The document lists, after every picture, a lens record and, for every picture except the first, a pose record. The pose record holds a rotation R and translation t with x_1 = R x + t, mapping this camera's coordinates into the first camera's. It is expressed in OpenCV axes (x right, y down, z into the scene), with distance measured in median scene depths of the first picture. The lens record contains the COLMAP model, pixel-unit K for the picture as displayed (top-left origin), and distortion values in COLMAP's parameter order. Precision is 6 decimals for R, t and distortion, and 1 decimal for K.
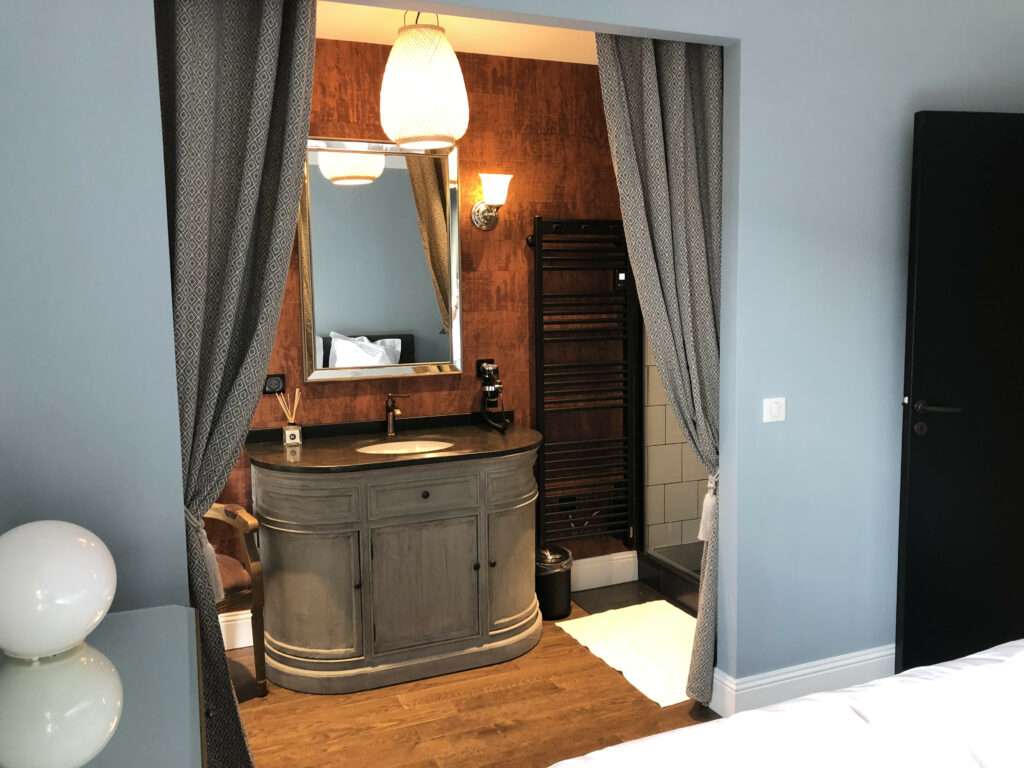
lens RADIAL K [[837.0, 0, 509.7], [0, 837.0, 382.6], [0, 0, 1]] dist [0.046988, -0.080969]
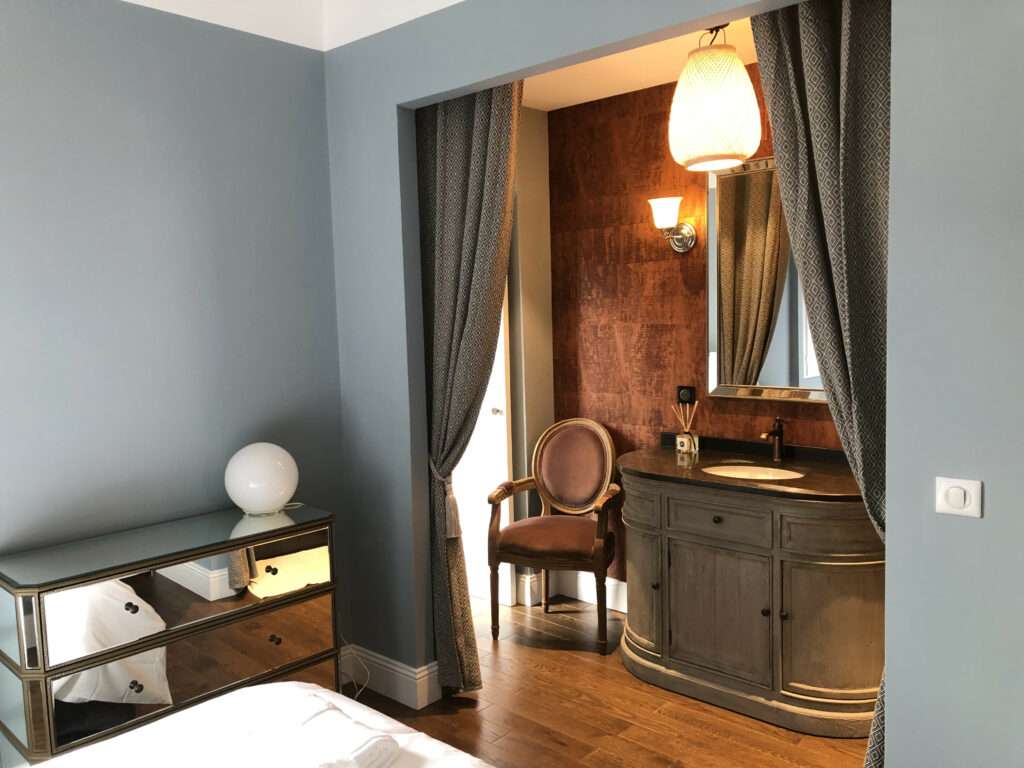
lens RADIAL K [[837.0, 0, 509.5], [0, 837.0, 385.0], [0, 0, 1]] dist [0.046988, -0.080969]
pose [[0.443983, 0.090158, -0.891488, 0.636478], [-0.094472, 0.994090, 0.053485, -0.051381], [0.891041, 0.060474, 0.449877, 0.317266]]
